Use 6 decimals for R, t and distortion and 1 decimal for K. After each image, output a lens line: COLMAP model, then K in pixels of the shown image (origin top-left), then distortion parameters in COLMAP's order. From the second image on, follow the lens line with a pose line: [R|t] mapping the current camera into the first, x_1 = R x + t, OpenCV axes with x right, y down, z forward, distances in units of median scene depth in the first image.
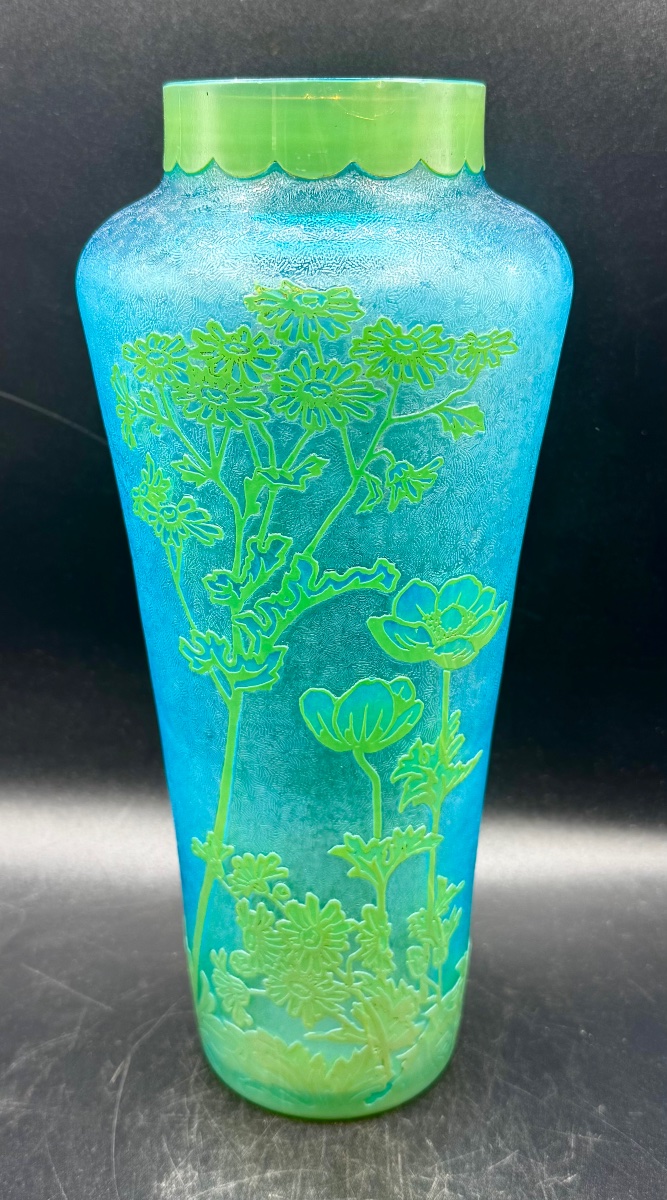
lens RADIAL K [[1030.6, 0, 333.5], [0, 1030.6, 600.0], [0, 0, 1]] dist [0.011576, -0.000172]
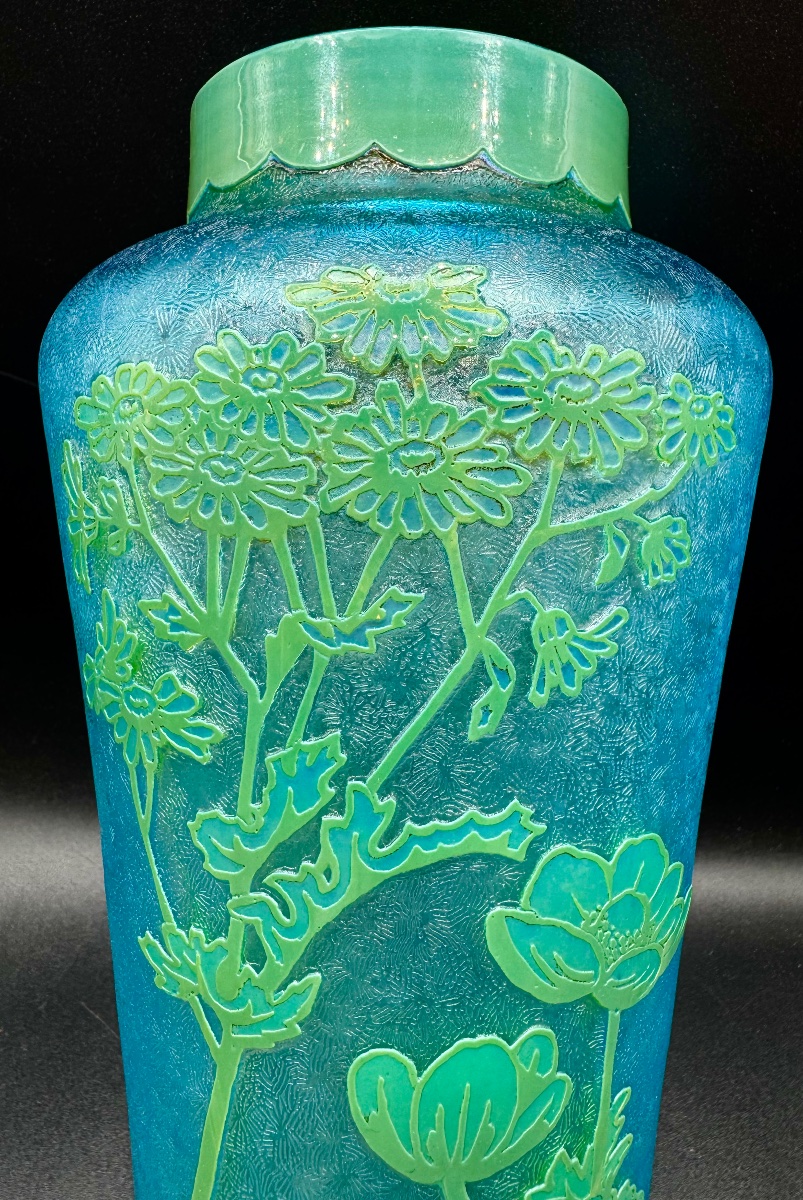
lens RADIAL K [[964.2, 0, 401.5], [0, 964.2, 600.0], [0, 0, 1]] dist [0.006965, 0.002824]
pose [[0.999249, 0.038230, 0.006279, -0.018832], [-0.034587, 0.953316, -0.299987, 0.015867], [-0.017454, 0.299545, 0.953922, 0.511678]]
